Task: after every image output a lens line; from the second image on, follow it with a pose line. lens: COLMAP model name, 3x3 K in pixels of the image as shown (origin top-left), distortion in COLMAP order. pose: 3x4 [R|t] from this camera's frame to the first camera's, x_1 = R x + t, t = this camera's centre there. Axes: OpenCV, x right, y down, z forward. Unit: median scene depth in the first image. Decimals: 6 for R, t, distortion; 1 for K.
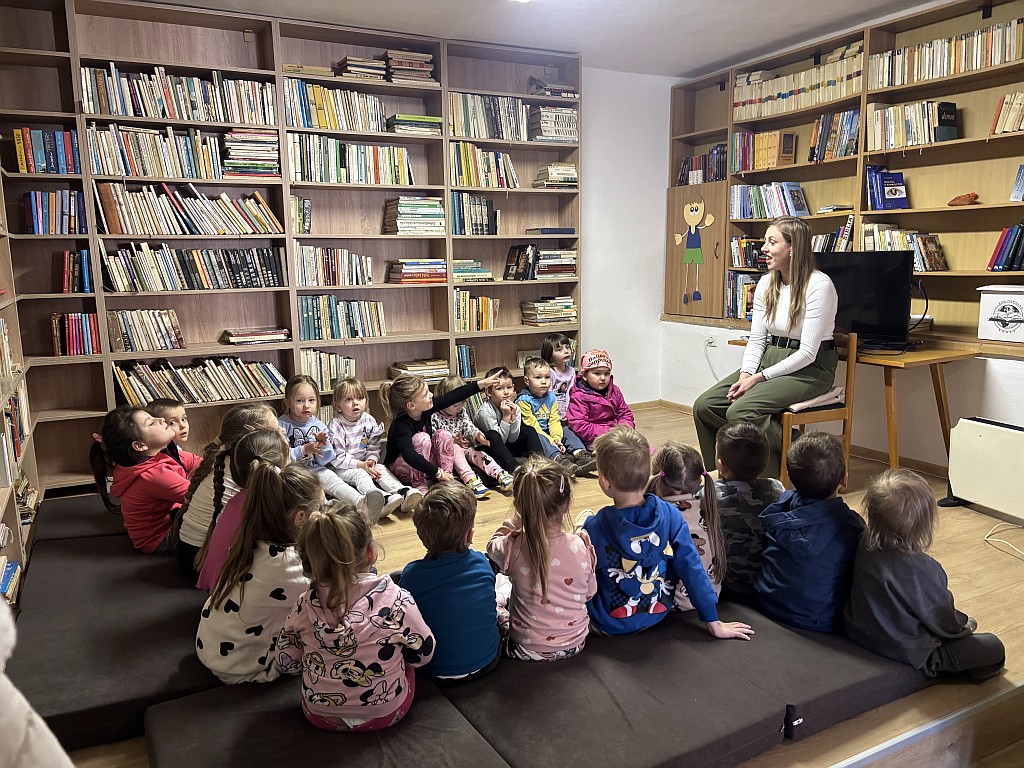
lens RADIAL K [[778.1, 0, 512.0], [0, 778.1, 384.0], [0, 0, 1]] dist [0.025559, -0.008459]
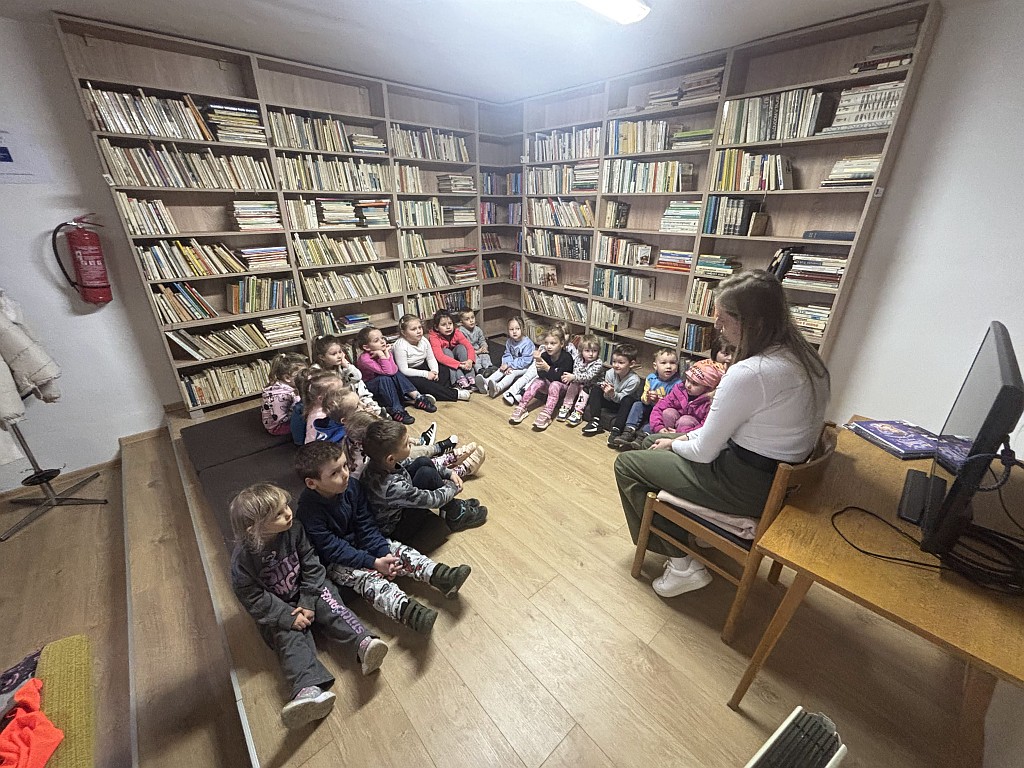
lens RADIAL K [[414.5, 0, 512.0], [0, 414.5, 384.0], [0, 0, 1]] dist [-0.023059, 0.011964]
pose [[0.272081, 0.390571, -0.879446, 0.518460], [-0.170186, 0.919049, 0.355507, -0.160114], [0.947105, 0.052943, 0.316526, 0.549596]]
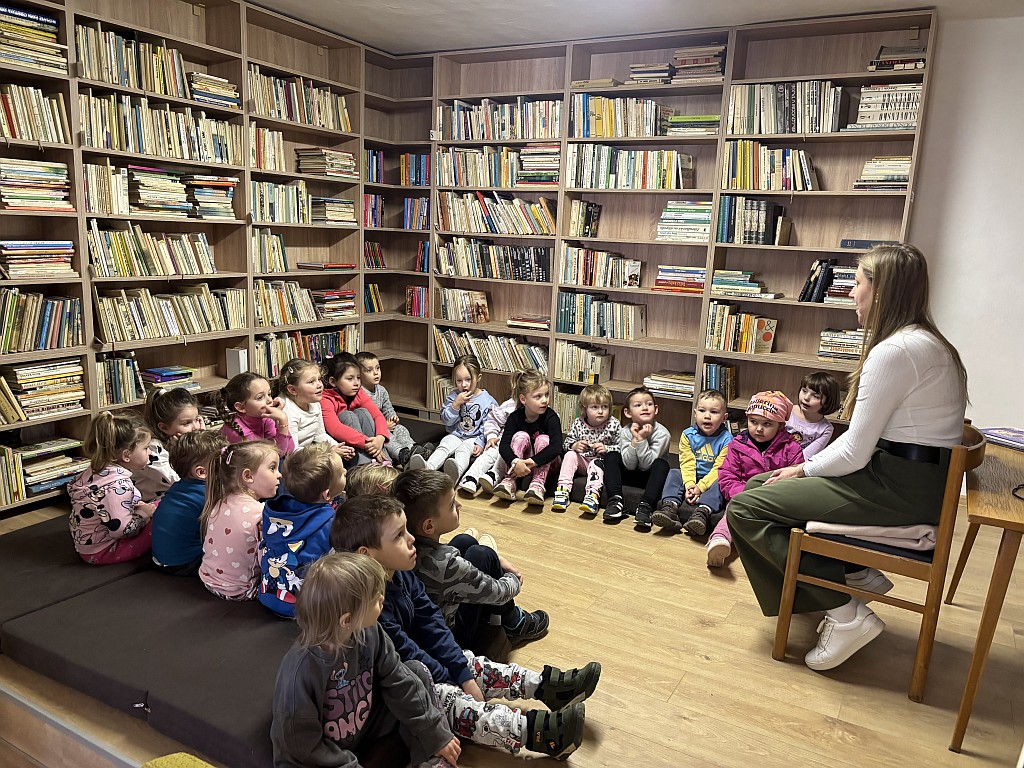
lens RADIAL K [[778.1, 0, 512.0], [0, 778.1, 384.0], [0, 0, 1]] dist [0.025559, -0.008459]
pose [[0.564229, 0.191843, -0.803020, 0.576446], [-0.188725, 0.976846, 0.100766, -0.079818], [0.803759, 0.094695, 0.587371, 0.297836]]
